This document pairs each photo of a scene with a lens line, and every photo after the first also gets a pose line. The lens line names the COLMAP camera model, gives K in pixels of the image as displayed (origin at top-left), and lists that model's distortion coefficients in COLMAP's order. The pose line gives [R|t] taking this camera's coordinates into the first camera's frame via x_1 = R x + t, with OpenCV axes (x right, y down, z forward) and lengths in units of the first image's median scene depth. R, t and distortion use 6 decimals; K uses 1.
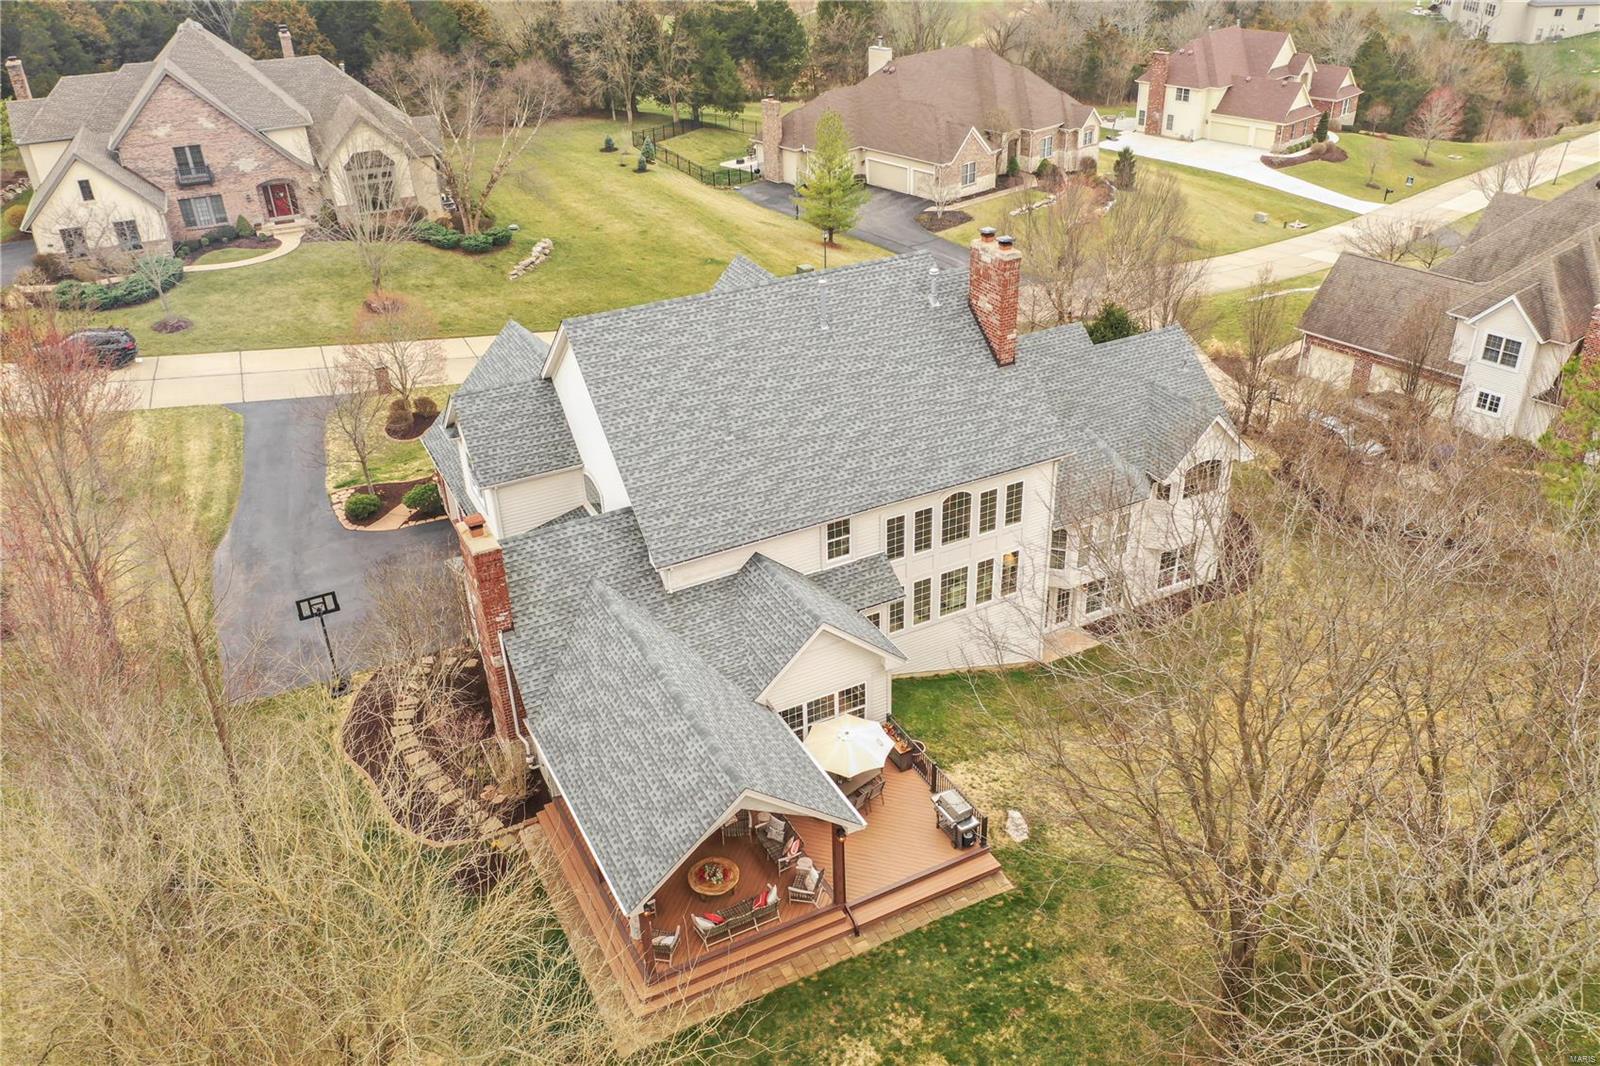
lens RADIAL K [[1264.1, 0, 800.9], [0, 1264.1, 546.0], [0, 0, 1]] dist [-0.007641, -0.006853]
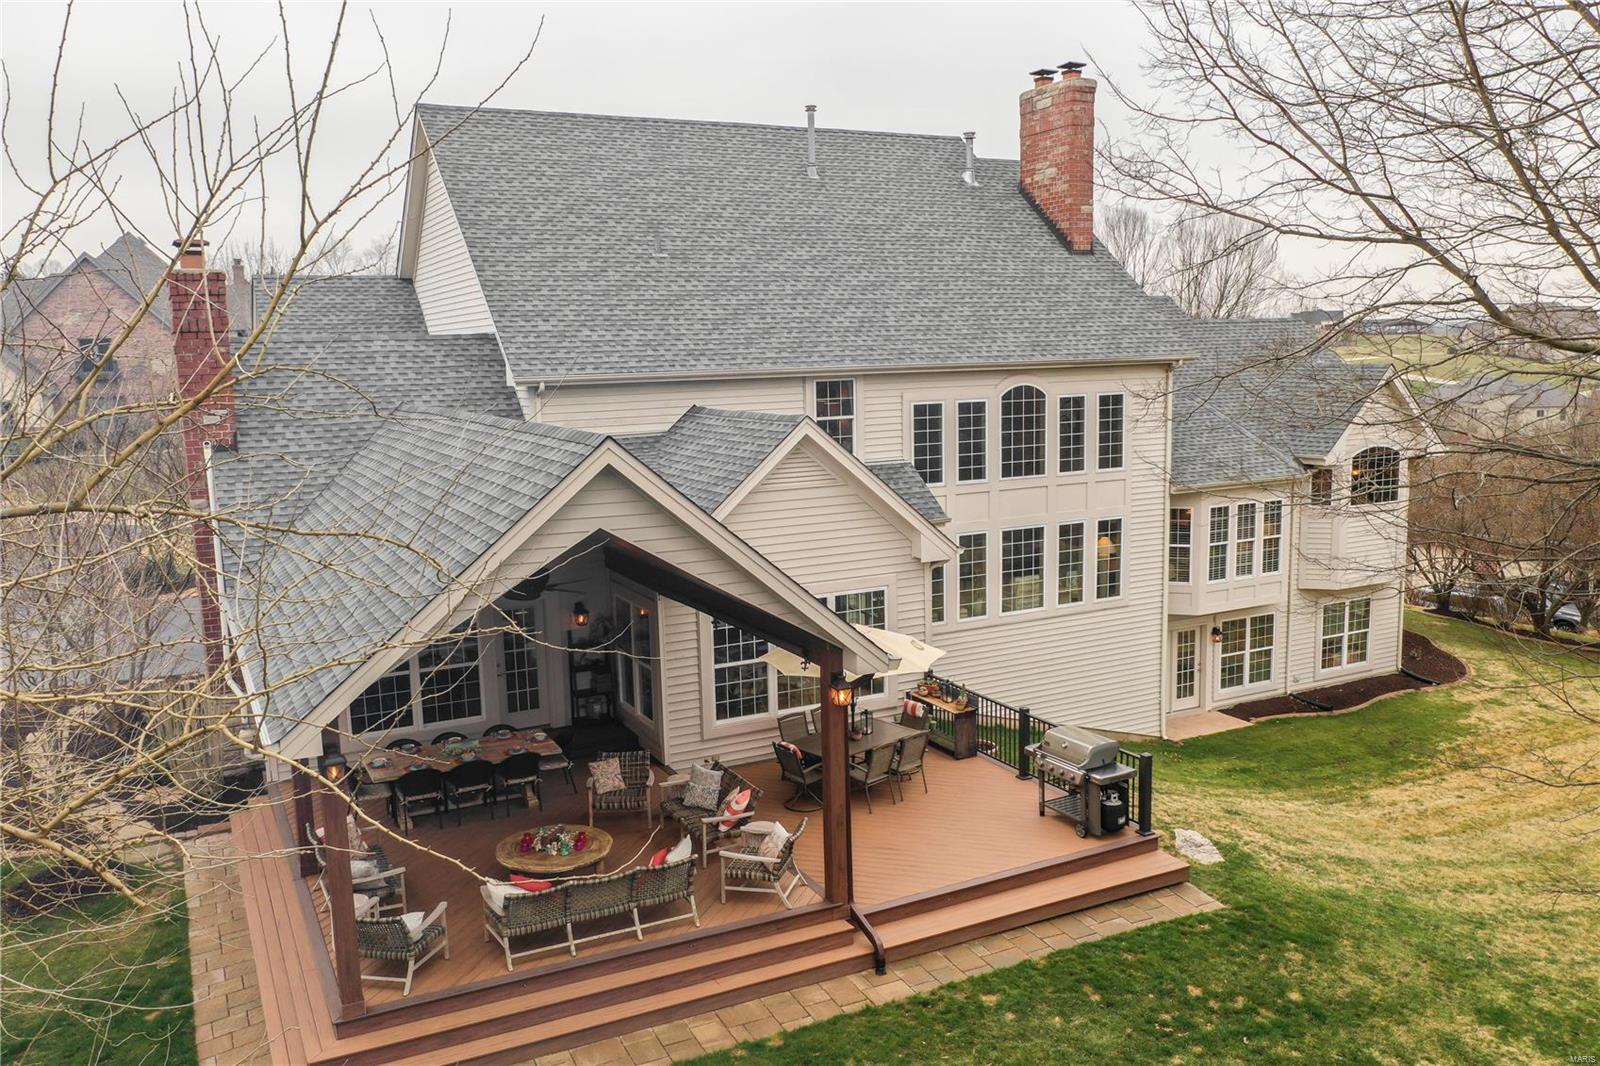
lens RADIAL K [[1264.1, 0, 800.9], [0, 1264.1, 546.0], [0, 0, 1]] dist [-0.007641, -0.006853]
pose [[0.999968, 0.007971, 0.000444, 0.013315], [-0.007252, 0.930235, -0.366892, 0.264368], [-0.003338, 0.366877, 0.930263, 0.446550]]
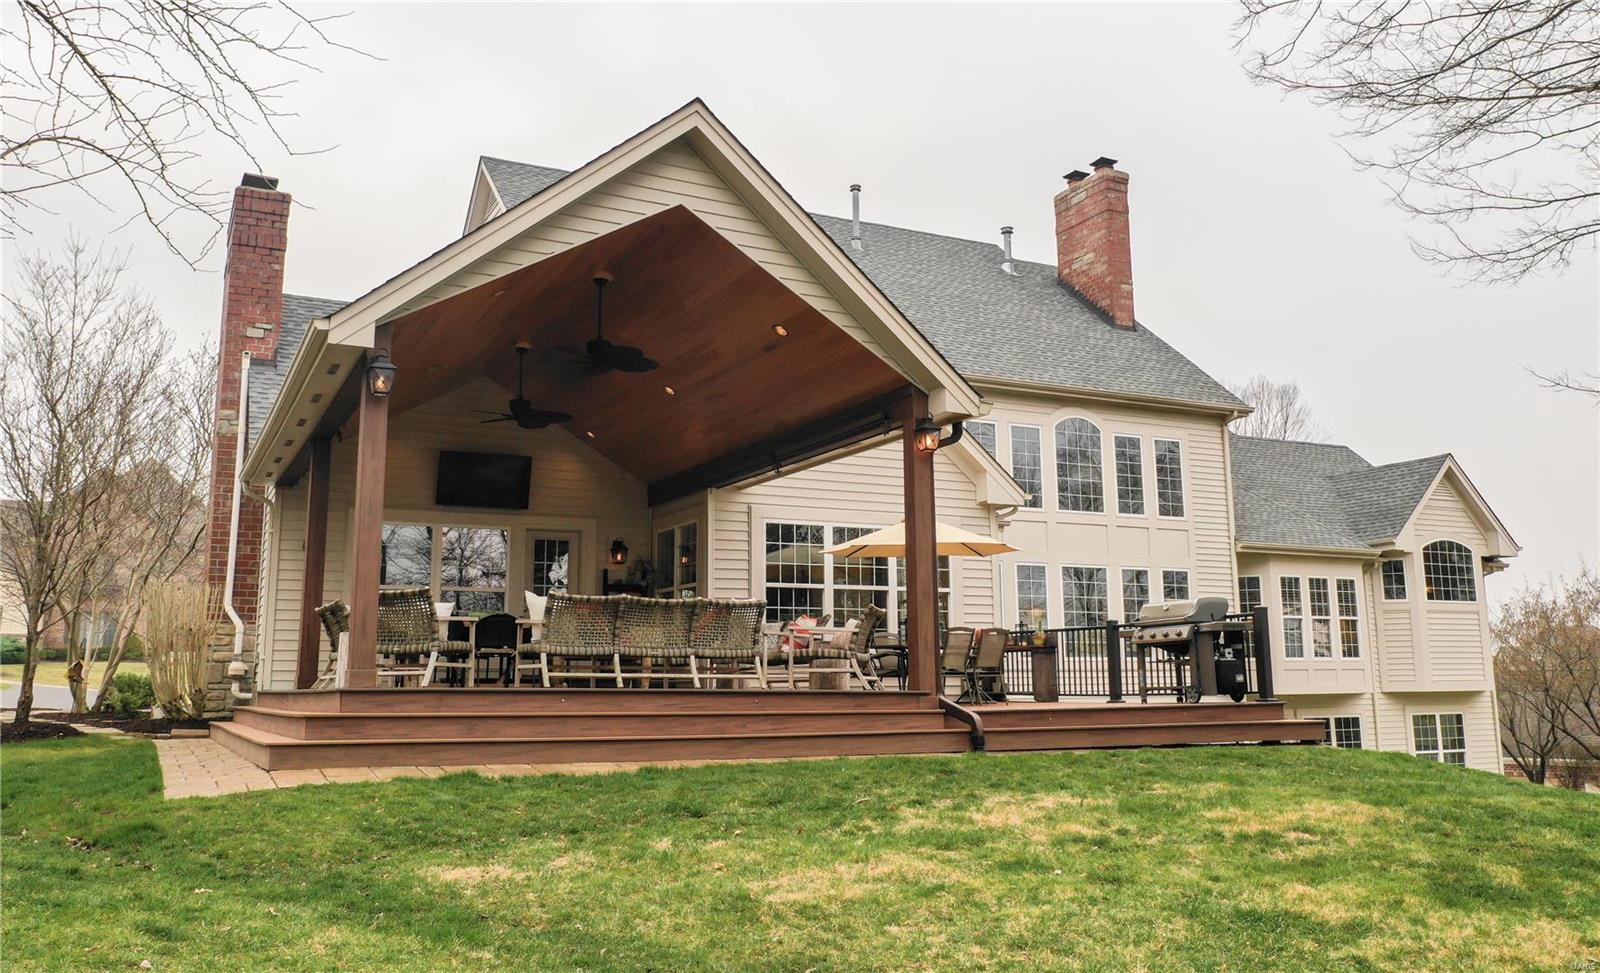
lens RADIAL K [[1304.4, 0, 801.3], [0, 1304.4, 451.6], [0, 0, 1]] dist [-0.005638, -0.007768]
pose [[0.999698, 0.022317, -0.010296, -0.002684], [-0.023622, 0.756854, -0.653157, 0.386079], [-0.006784, 0.653203, 0.757152, 0.536497]]
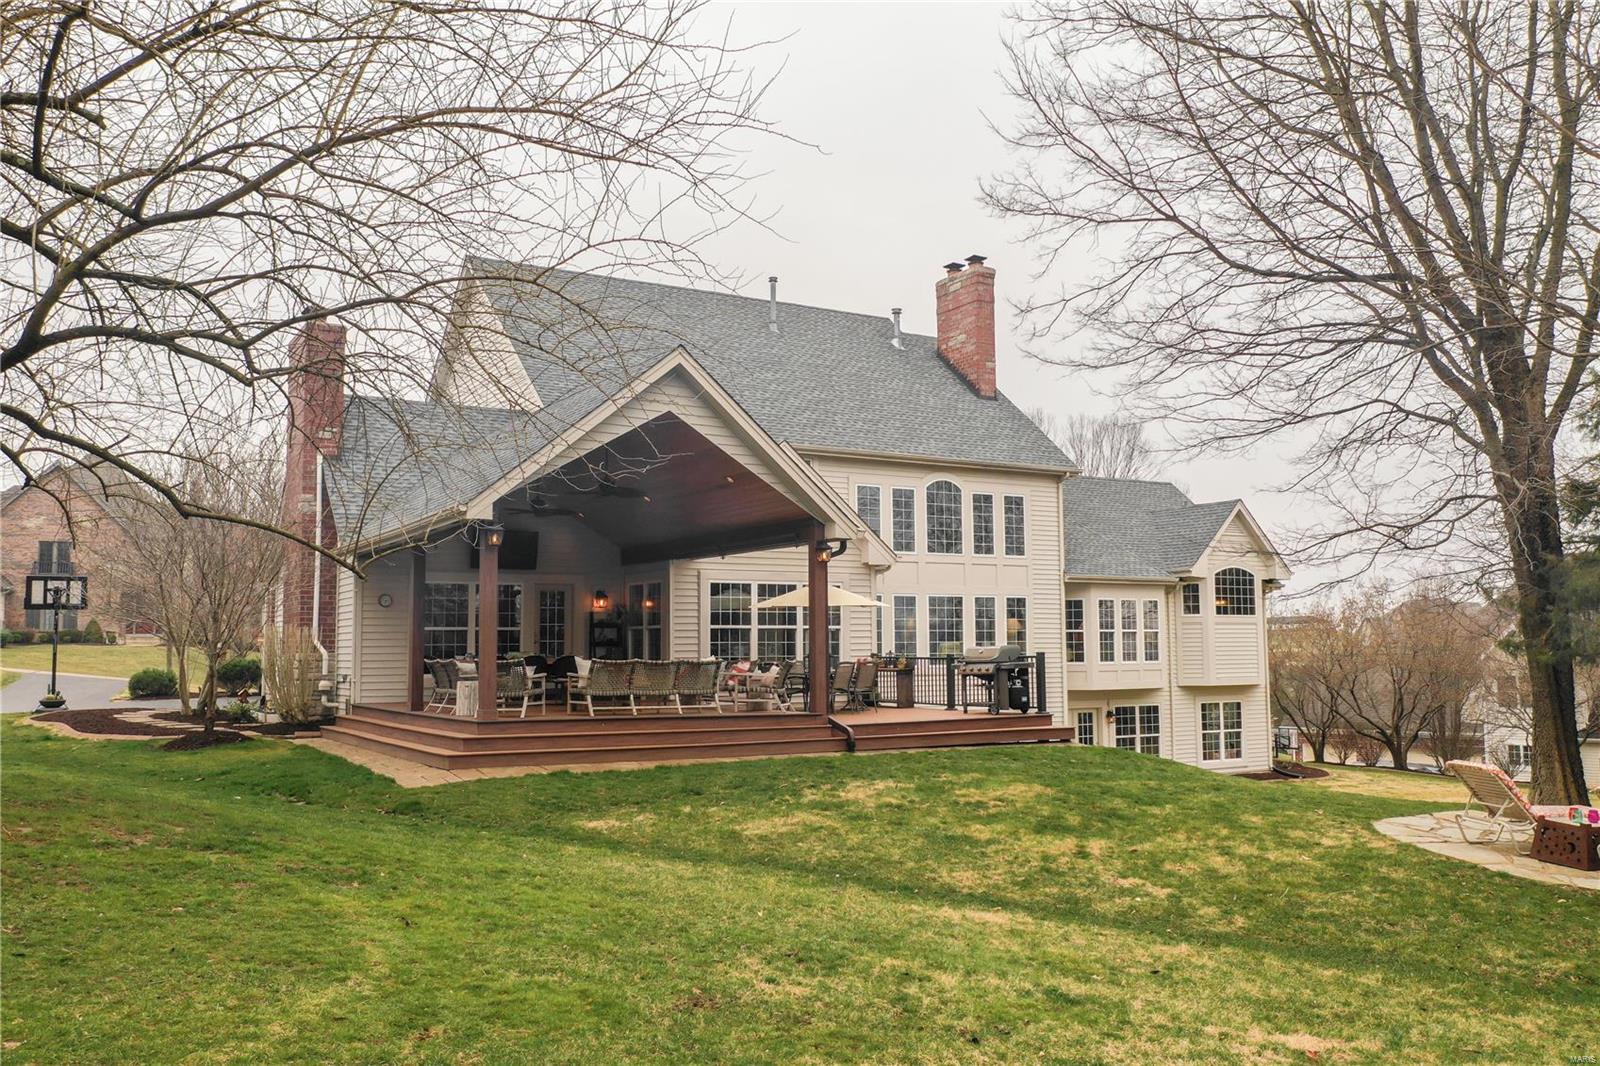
lens RADIAL K [[1304.3, 0, 802.0], [0, 1304.3, 549.3], [0, 0, 1]] dist [-0.001206, -0.001155]
pose [[0.997459, 0.029240, 0.064963, -0.015881], [0.013361, 0.818923, -0.573748, 0.459111], [-0.069976, 0.573158, 0.816451, 0.369080]]
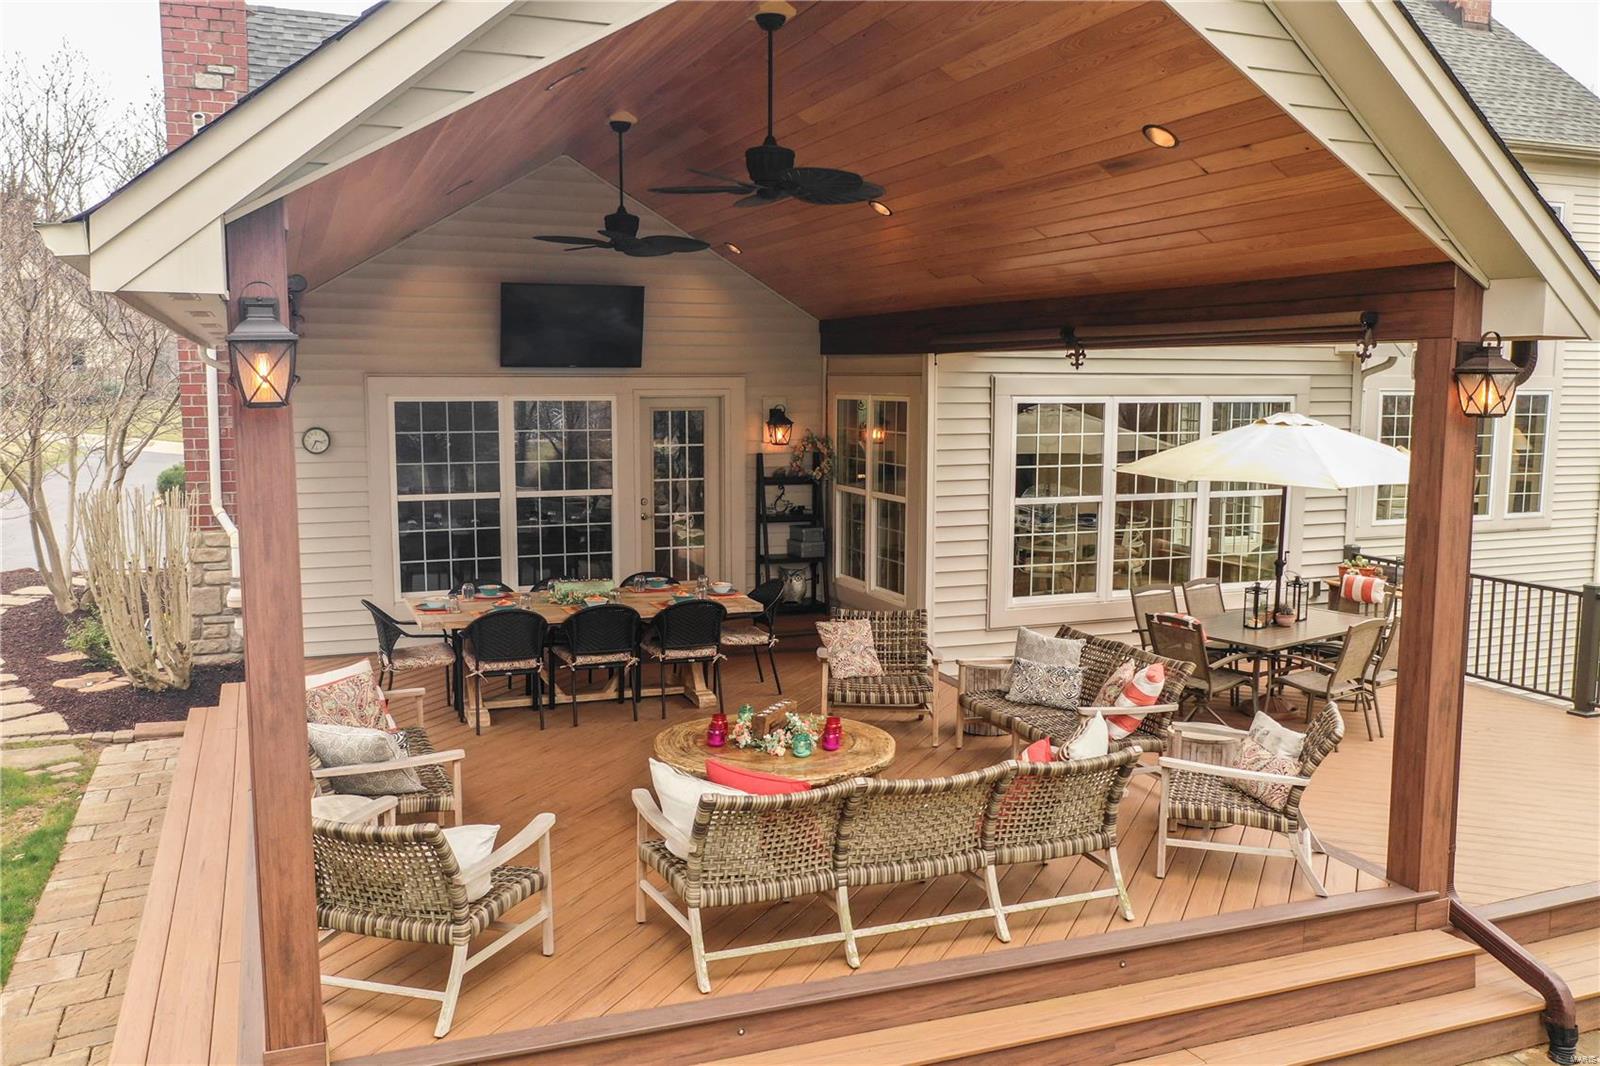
lens RADIAL K [[1325.2, 0, 801.0], [0, 1325.2, 544.5], [0, 0, 1]] dist [-0.009085, 0.001607]
pose [[0.995208, 0.045477, -0.086561, -0.038415], [-0.076129, 0.915928, -0.394056, 0.258373], [0.061363, 0.398758, 0.915001, 0.638166]]
